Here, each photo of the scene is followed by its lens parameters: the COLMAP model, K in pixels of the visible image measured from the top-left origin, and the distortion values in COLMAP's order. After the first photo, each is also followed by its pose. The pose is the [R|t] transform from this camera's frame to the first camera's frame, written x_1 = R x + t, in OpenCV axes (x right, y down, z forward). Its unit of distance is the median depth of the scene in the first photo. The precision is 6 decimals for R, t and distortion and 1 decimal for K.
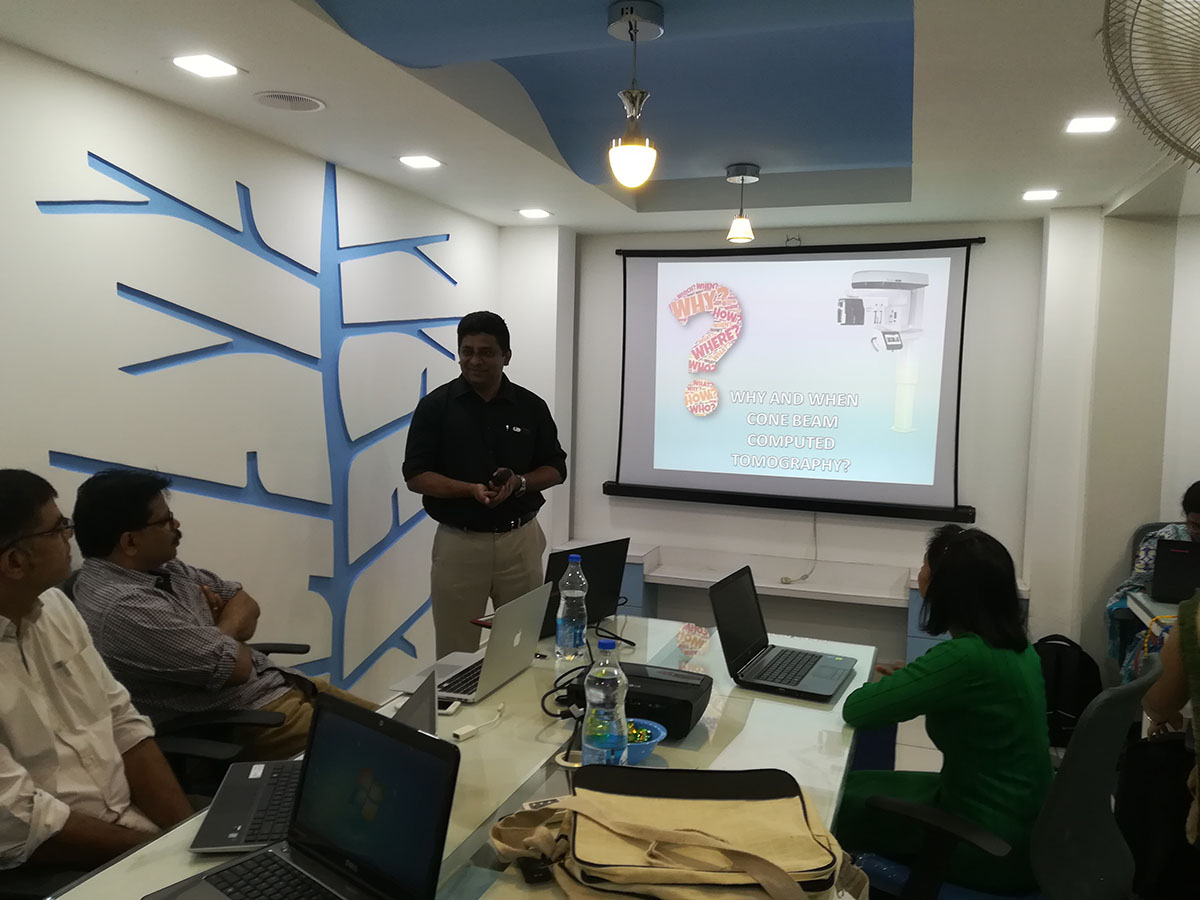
lens RADIAL K [[926.0, 0, 600.3], [0, 926.0, 442.7], [0, 0, 1]] dist [0.075245, -0.129268]
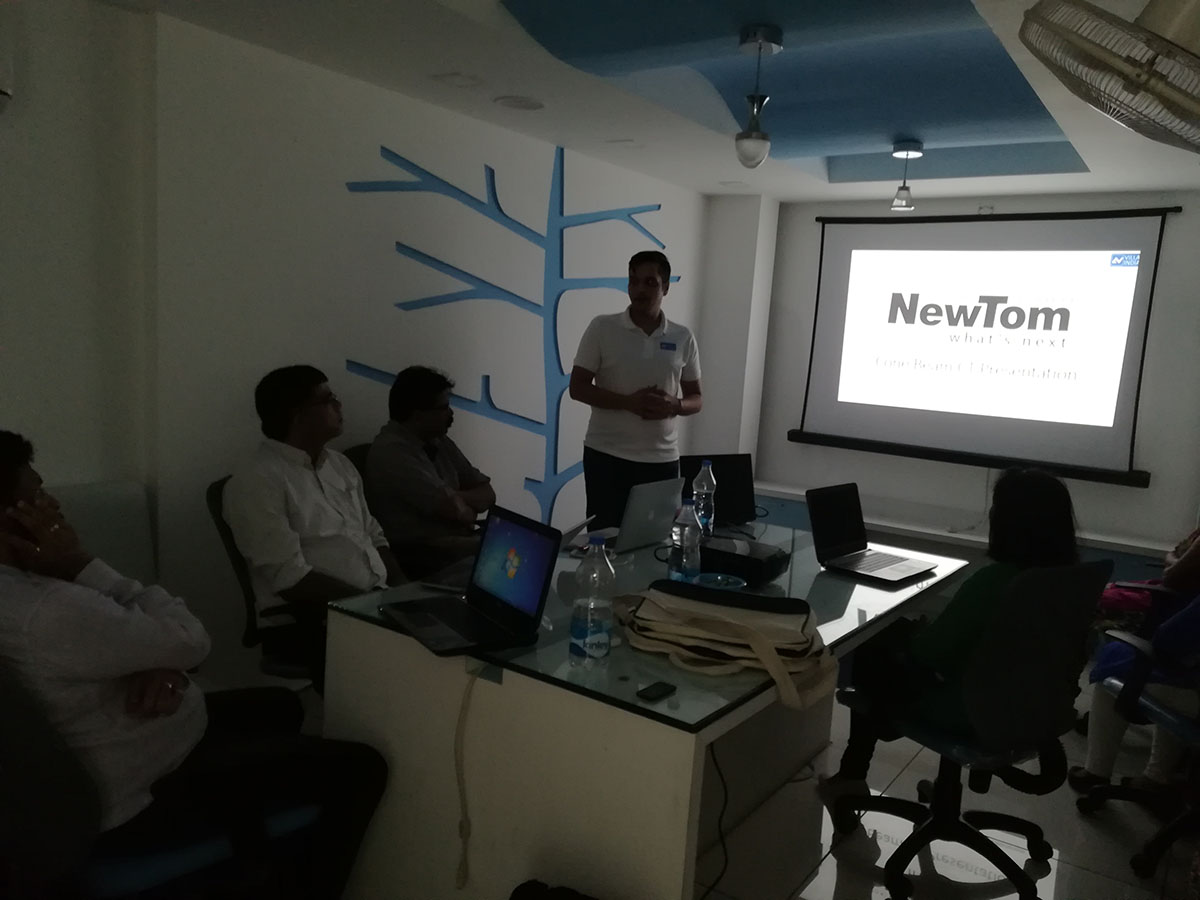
lens RADIAL K [[922.4, 0, 600.0], [0, 922.4, 450.0], [0, 0, 1]] dist [0.047833, -0.064430]
pose [[0.961719, 0.068723, -0.265281, 0.122548], [-0.057360, 0.997083, 0.050353, 0.037727], [0.267968, -0.033209, 0.962855, -0.191560]]
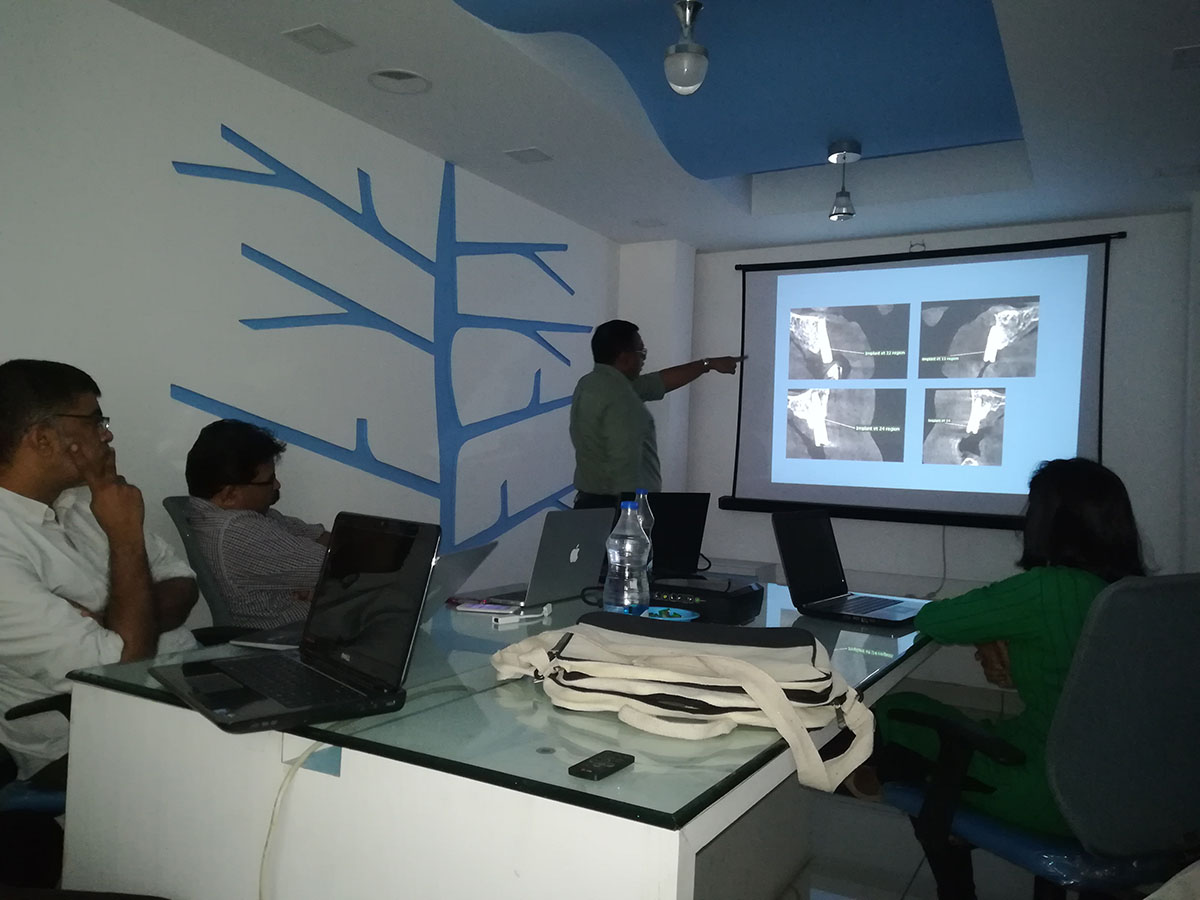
lens RADIAL K [[928.5, 0, 600.0], [0, 928.5, 450.0], [0, 0, 1]] dist [0.055841, -0.084880]
pose [[0.984749, 0.007954, -0.173799, 0.075096], [-0.022928, 0.996174, -0.084325, 0.122035], [0.172463, 0.087024, 0.981164, 0.006159]]
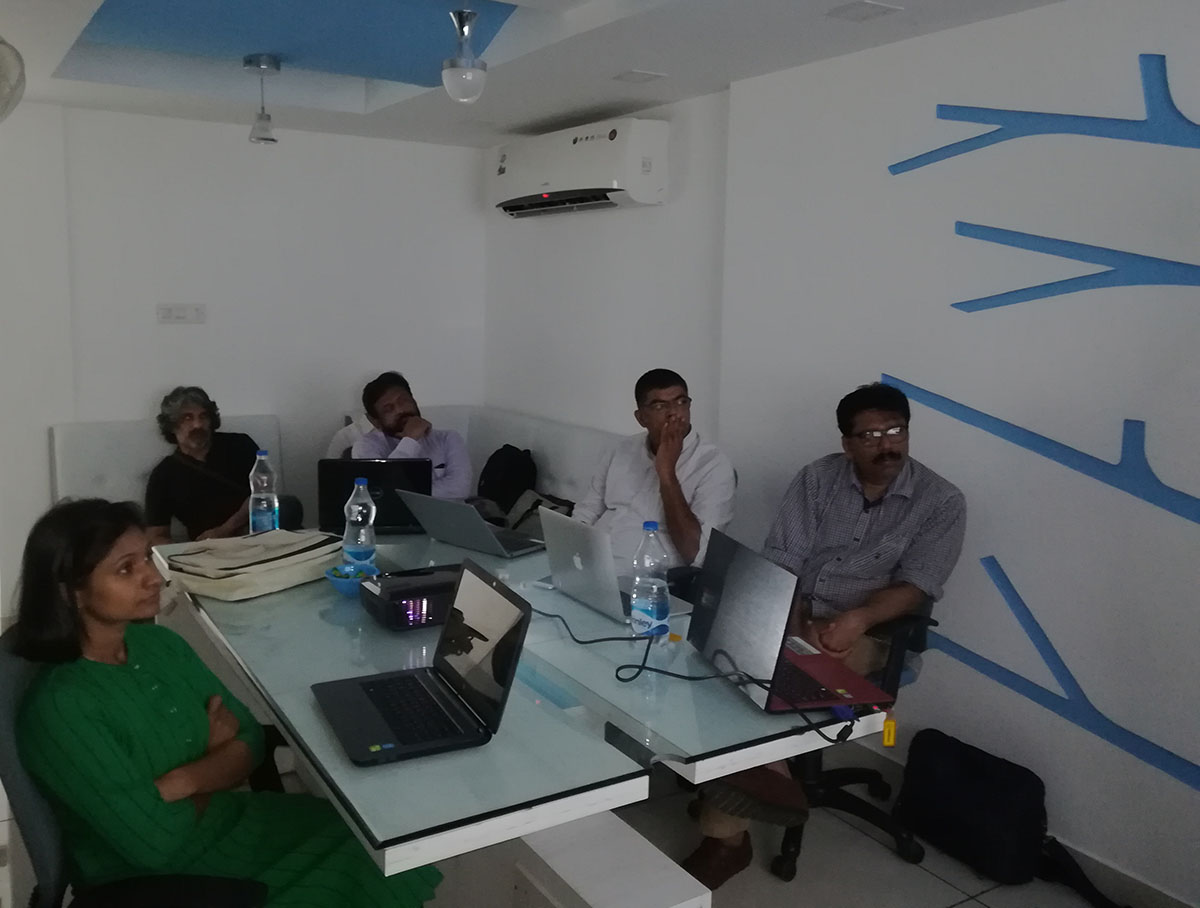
lens RADIAL K [[1002.0, 0, 597.9], [0, 1002.0, 400.7], [0, 0, 1]] dist [0.046947, -0.006832]
pose [[-0.604734, 0.030631, -0.795838, 0.485016], [-0.113191, 0.985811, 0.123953, -0.054081], [0.788343, 0.165041, -0.592686, 1.080524]]
